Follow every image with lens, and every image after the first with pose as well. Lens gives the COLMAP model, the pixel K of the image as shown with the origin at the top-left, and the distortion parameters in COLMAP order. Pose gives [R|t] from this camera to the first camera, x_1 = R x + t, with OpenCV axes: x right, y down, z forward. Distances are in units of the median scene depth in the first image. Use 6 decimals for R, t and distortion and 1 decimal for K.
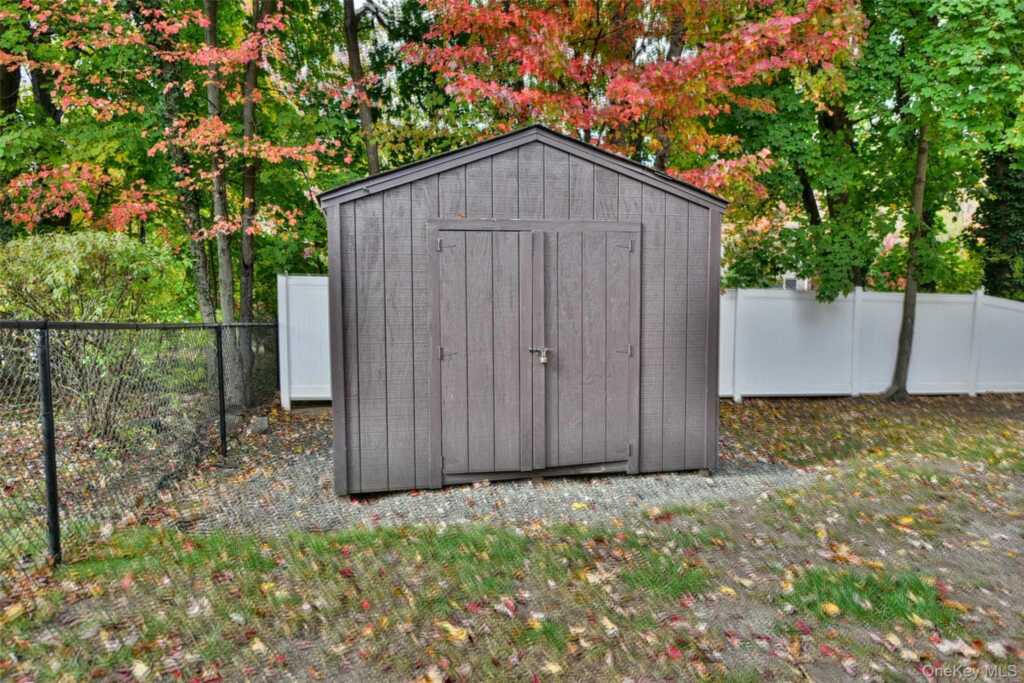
lens RADIAL K [[631.6, 0, 512.0], [0, 631.6, 341.5], [0, 0, 1]] dist [-0.002578, -0.000620]
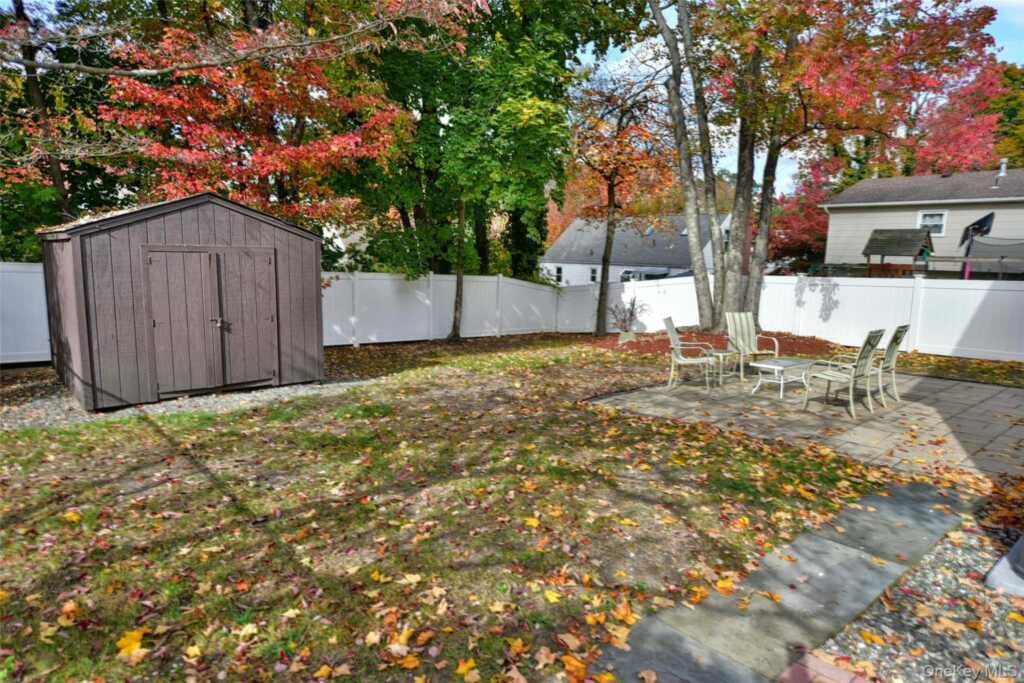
lens RADIAL K [[631.6, 0, 512.0], [0, 631.6, 341.5], [0, 0, 1]] dist [-0.002578, -0.000620]
pose [[0.875993, -0.047753, 0.479955, -0.079425], [0.016478, 0.997469, 0.069166, -0.032183], [-0.482043, -0.052680, 0.874563, -0.907062]]
